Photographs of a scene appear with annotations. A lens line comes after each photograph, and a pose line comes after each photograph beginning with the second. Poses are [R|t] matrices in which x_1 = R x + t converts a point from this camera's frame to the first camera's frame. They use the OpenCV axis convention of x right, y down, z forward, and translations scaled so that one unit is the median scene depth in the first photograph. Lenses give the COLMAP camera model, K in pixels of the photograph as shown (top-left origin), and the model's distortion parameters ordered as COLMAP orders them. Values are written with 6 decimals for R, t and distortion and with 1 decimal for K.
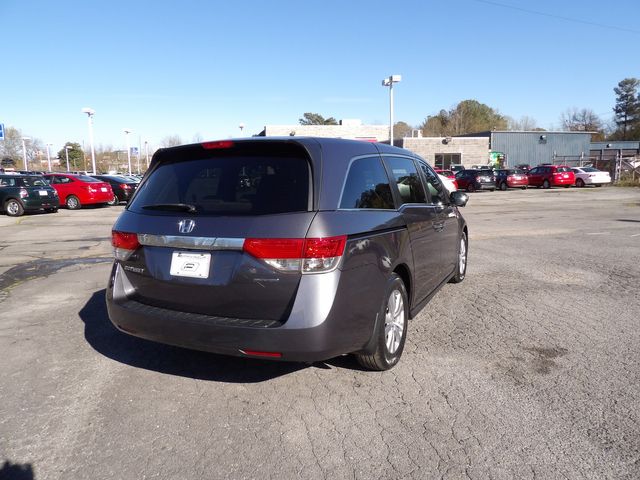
lens RADIAL K [[457.1, 0, 323.2], [0, 457.1, 237.5], [0, 0, 1]] dist [-0.026438, 0.026963]
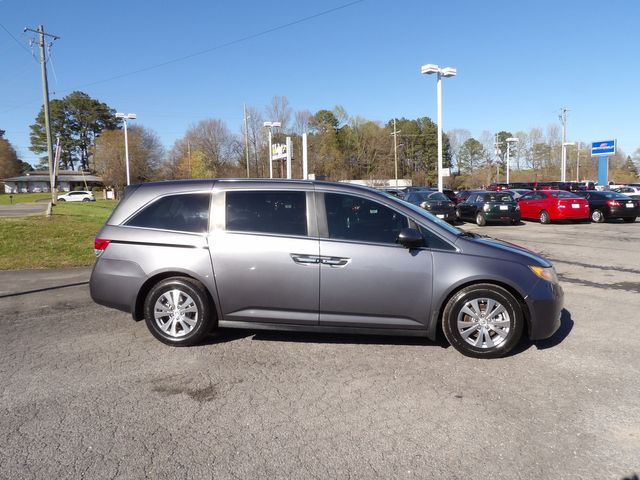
lens RADIAL K [[457.1, 0, 320.7], [0, 457.1, 236.4], [0, 0, 1]] dist [-0.026438, 0.026963]
pose [[0.281699, 0.089982, -0.955274, 0.178885], [-0.114525, 0.991629, 0.059634, -0.020321], [0.952644, 0.092604, 0.289646, 0.113435]]
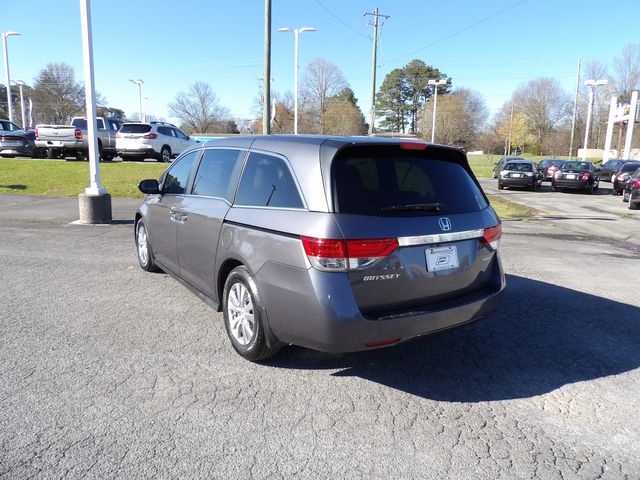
lens RADIAL K [[457.1, 0, 322.4], [0, 457.1, 236.1], [0, 0, 1]] dist [-0.026438, 0.026963]
pose [[-0.384886, 0.155200, -0.909822, 0.221874], [-0.148859, 0.962417, 0.227144, -0.032063], [0.910881, 0.222859, -0.347318, 0.190752]]
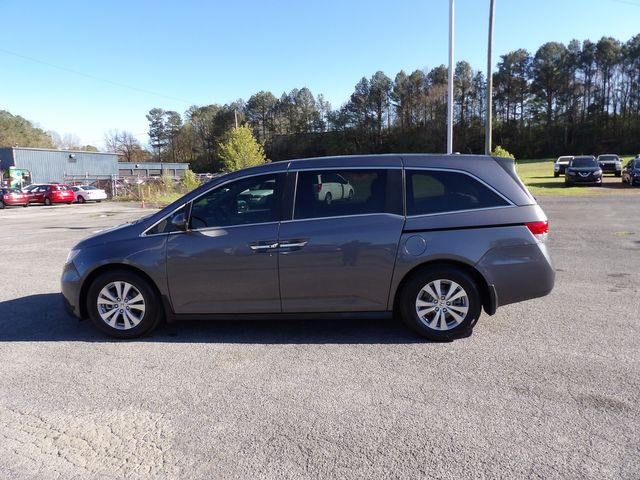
lens RADIAL K [[457.1, 0, 324.4], [0, 457.1, 240.4], [0, 0, 1]] dist [-0.026438, 0.026963]
pose [[0.628678, -0.093802, 0.771988, 0.057036], [0.116973, 0.992811, 0.025375, 0.023384], [-0.768818, 0.074349, 0.635131, -0.180916]]
